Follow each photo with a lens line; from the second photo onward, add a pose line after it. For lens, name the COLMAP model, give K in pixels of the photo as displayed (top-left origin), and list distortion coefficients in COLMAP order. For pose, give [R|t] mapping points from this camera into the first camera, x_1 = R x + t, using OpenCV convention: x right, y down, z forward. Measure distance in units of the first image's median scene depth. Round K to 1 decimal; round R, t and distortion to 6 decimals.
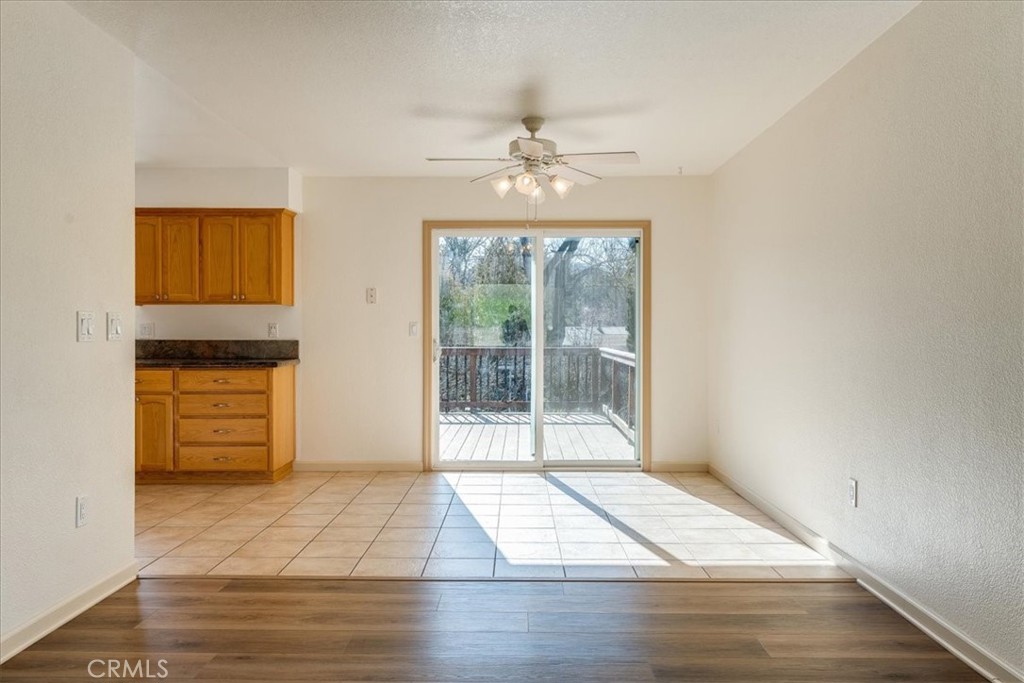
lens RADIAL K [[827.0, 0, 512.2], [0, 827.0, 343.0], [0, 0, 1]] dist [0.008177, -0.003570]
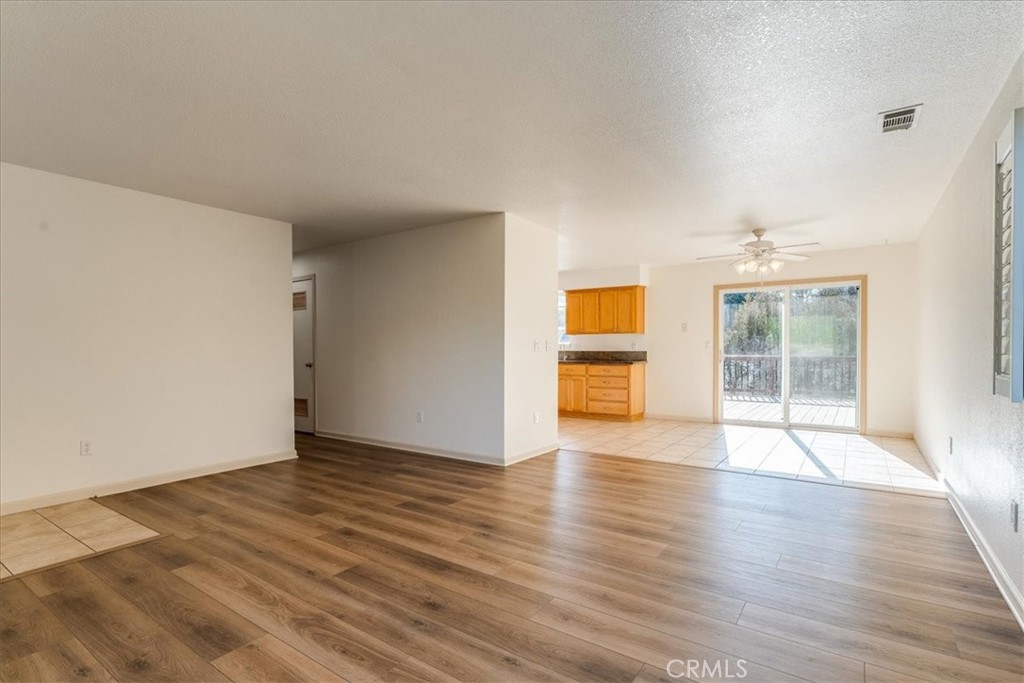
lens RADIAL K [[506.4, 0, 508.9], [0, 506.4, 352.5], [0, 0, 1]] dist [0.003649, 0.000988]
pose [[0.825049, 0.001640, -0.565059, 0.158635], [-0.002974, 0.999995, -0.001440, 0.002429], [0.565054, 0.002868, 0.825049, -0.183417]]
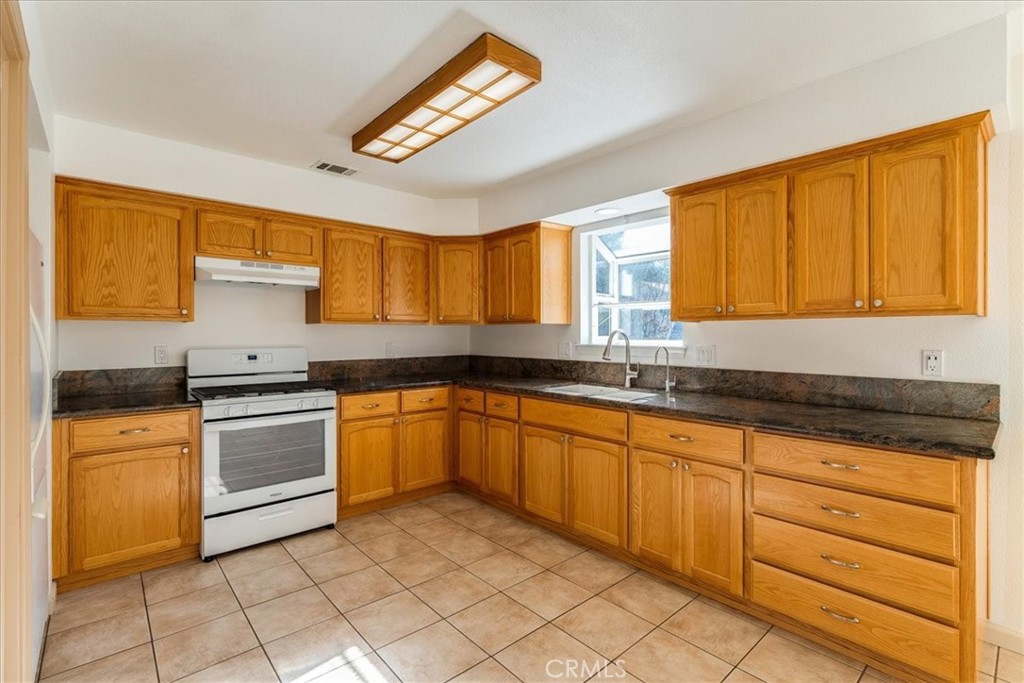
lens RADIAL K [[465.5, 0, 513.1], [0, 465.5, 335.9], [0, 0, 1]] dist [-0.002423, 0.001905]
pose [[0.670425, 0.000966, -0.741977, -0.260242], [-0.010513, 0.999911, -0.008198, -0.028943], [0.741903, 0.013297, 0.670375, 0.623359]]
